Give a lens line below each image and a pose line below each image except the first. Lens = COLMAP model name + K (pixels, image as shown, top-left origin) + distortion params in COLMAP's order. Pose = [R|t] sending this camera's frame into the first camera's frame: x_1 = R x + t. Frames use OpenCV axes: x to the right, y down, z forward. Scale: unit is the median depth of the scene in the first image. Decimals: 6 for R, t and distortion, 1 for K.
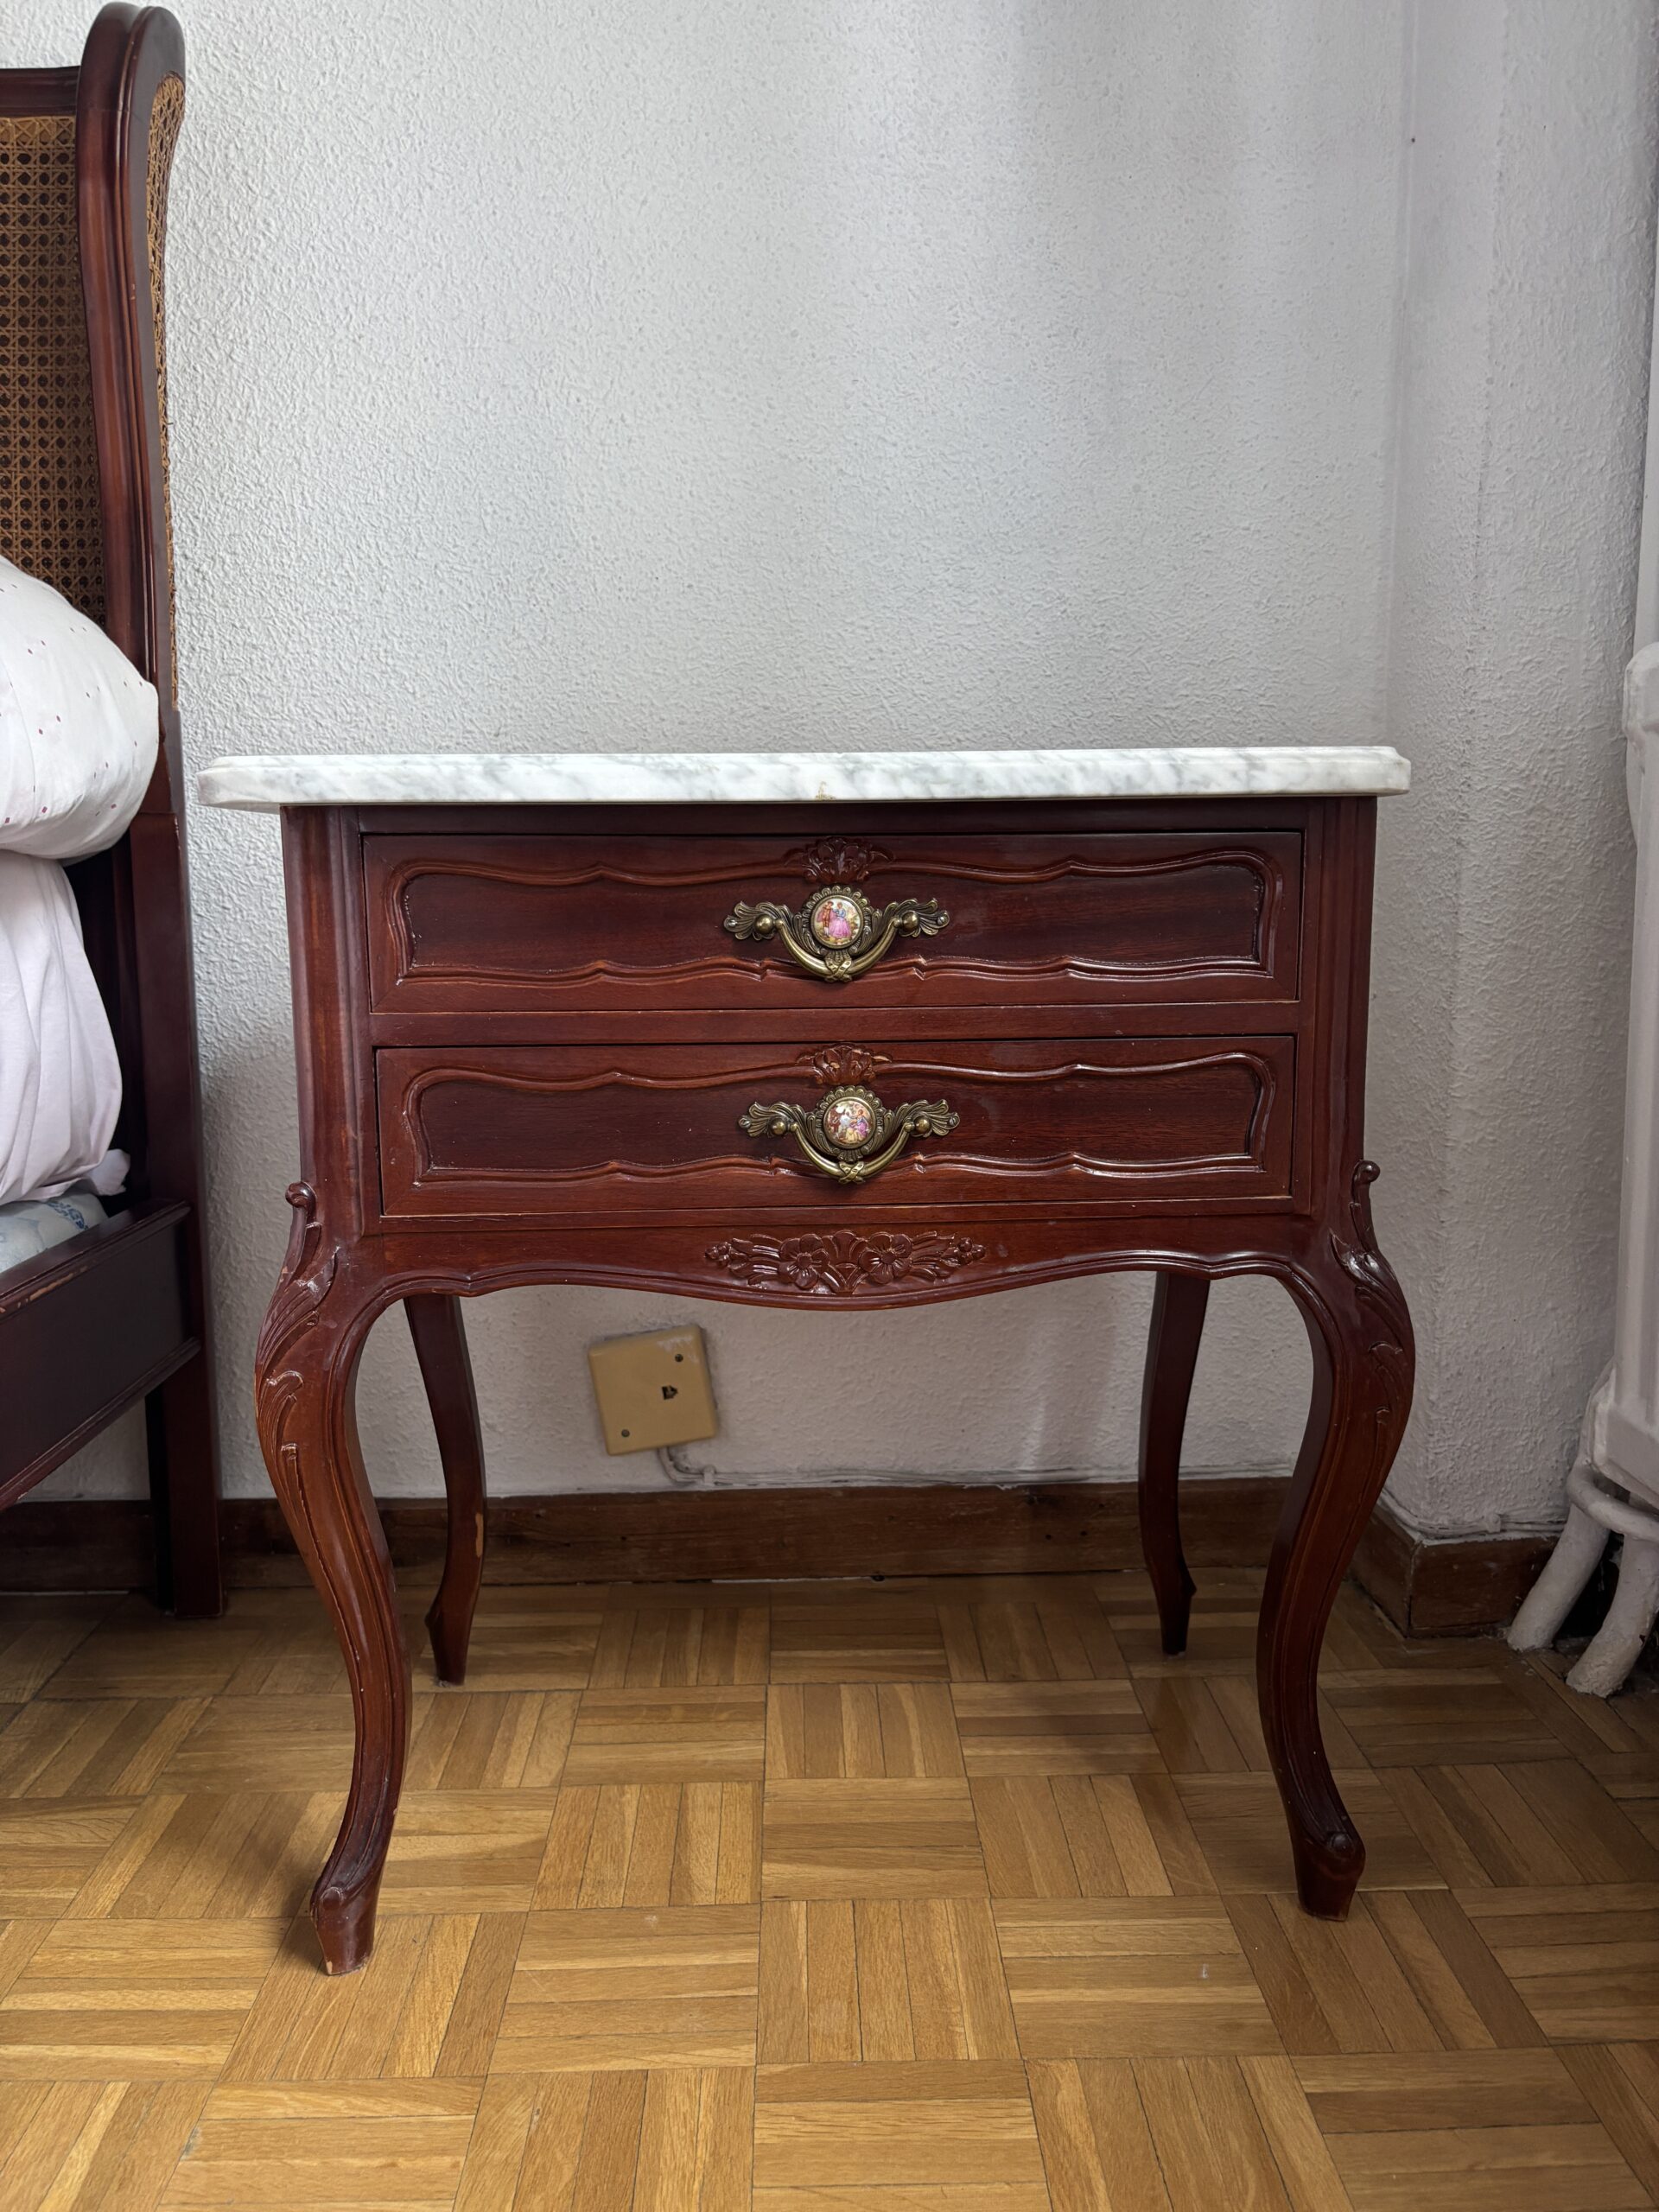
lens RADIAL K [[1690.4, 0, 823.6], [0, 1690.4, 1126.6], [0, 0, 1]] dist [0.029040, -0.034647]
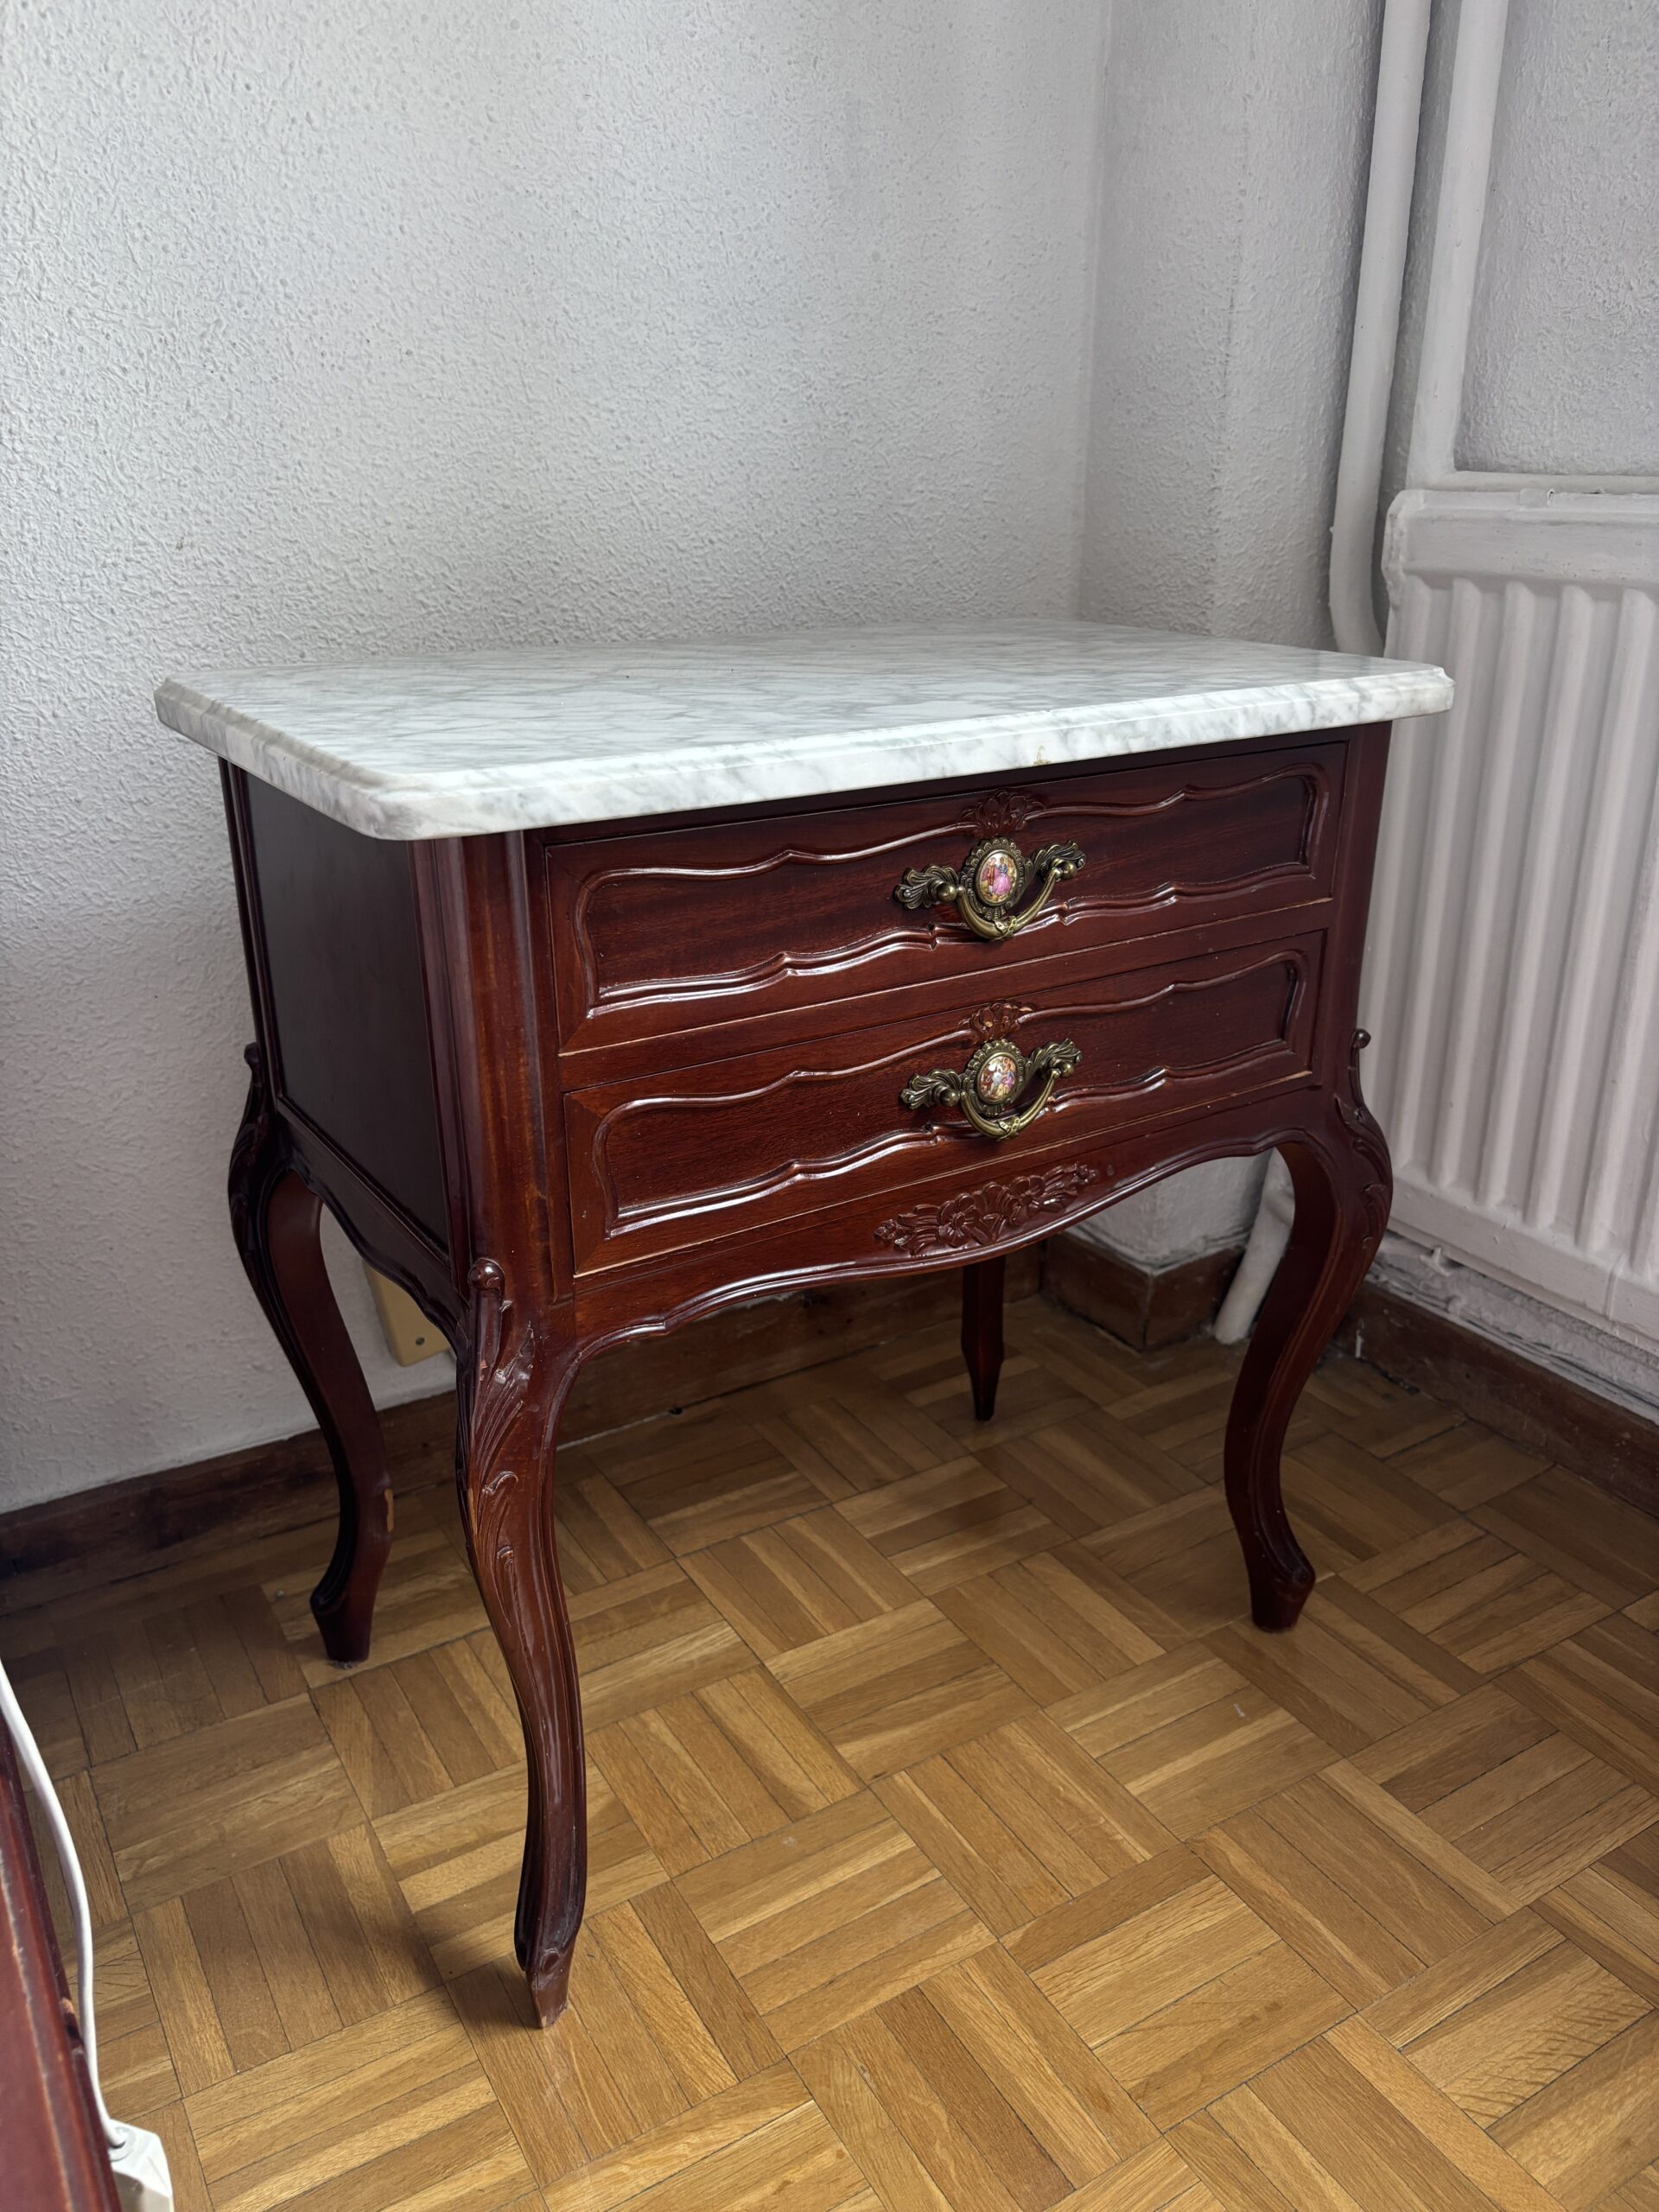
lens RADIAL K [[1683.9, 0, 828.5], [0, 1683.9, 1136.2], [0, 0, 1]] dist [0.028194, -0.041083]
pose [[0.863120, -0.183213, 0.470592, -0.469240], [0.067716, 0.965441, 0.251671, -0.194886], [-0.500438, -0.185355, 0.845698, 0.195975]]
